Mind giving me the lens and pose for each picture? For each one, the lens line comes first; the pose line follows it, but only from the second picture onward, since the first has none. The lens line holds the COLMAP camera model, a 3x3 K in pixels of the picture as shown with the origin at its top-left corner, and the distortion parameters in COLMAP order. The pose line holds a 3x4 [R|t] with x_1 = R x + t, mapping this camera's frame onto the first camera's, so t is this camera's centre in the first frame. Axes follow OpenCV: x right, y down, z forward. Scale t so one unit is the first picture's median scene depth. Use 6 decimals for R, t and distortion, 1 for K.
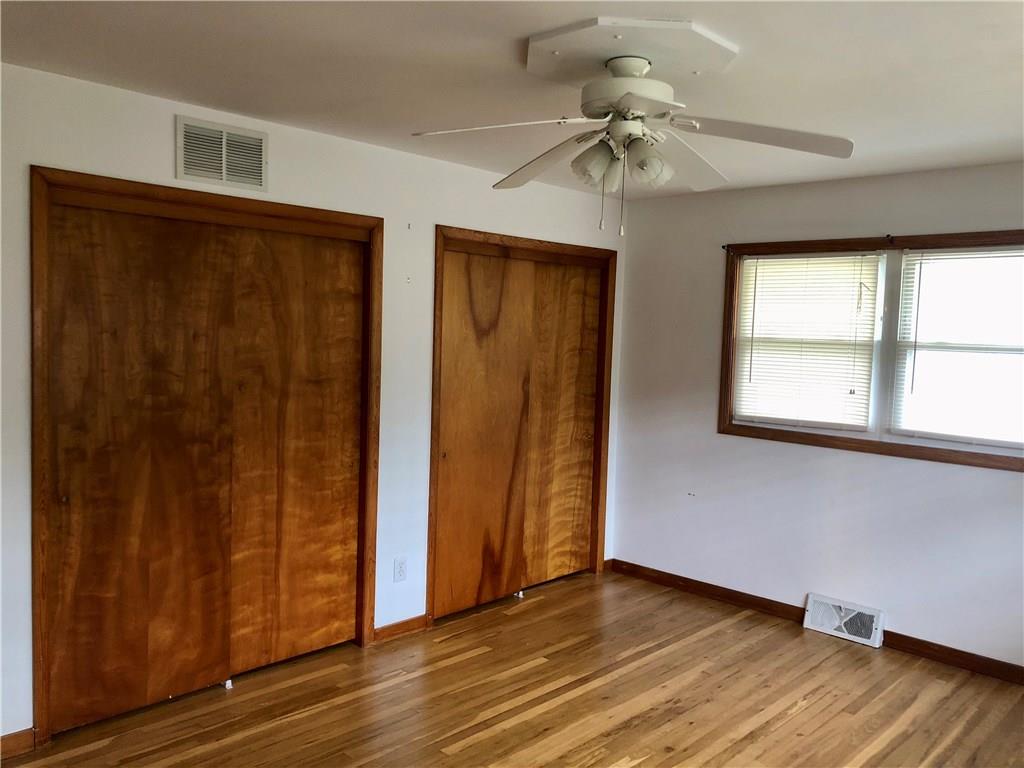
lens RADIAL K [[852.0, 0, 512.0], [0, 852.0, 384.0], [0, 0, 1]] dist [0.003581, 0.002800]
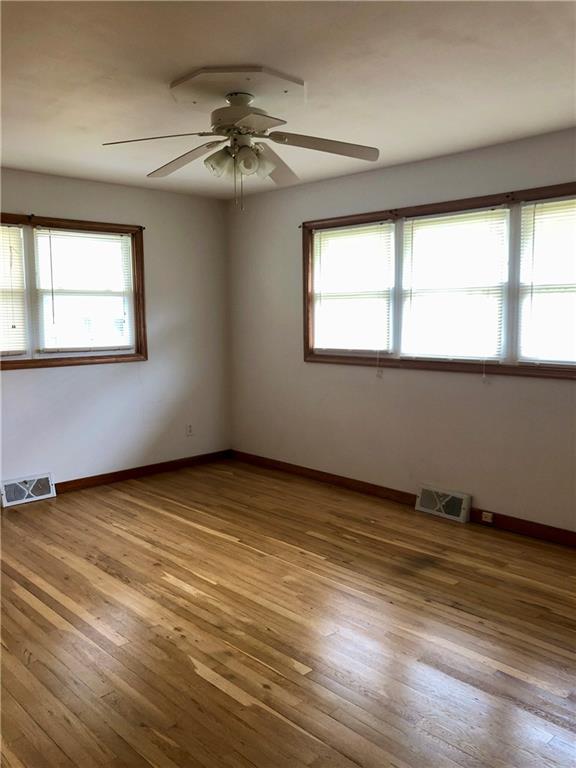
lens RADIAL K [[639.0, 0, 288.0], [0, 639.0, 384.0], [0, 0, 1]] dist [0.003581, 0.002800]
pose [[0.042277, -0.145529, 0.988450, -0.748666], [0.080440, 0.986619, 0.141819, -0.013317], [-0.995862, 0.073516, 0.053418, 0.614537]]
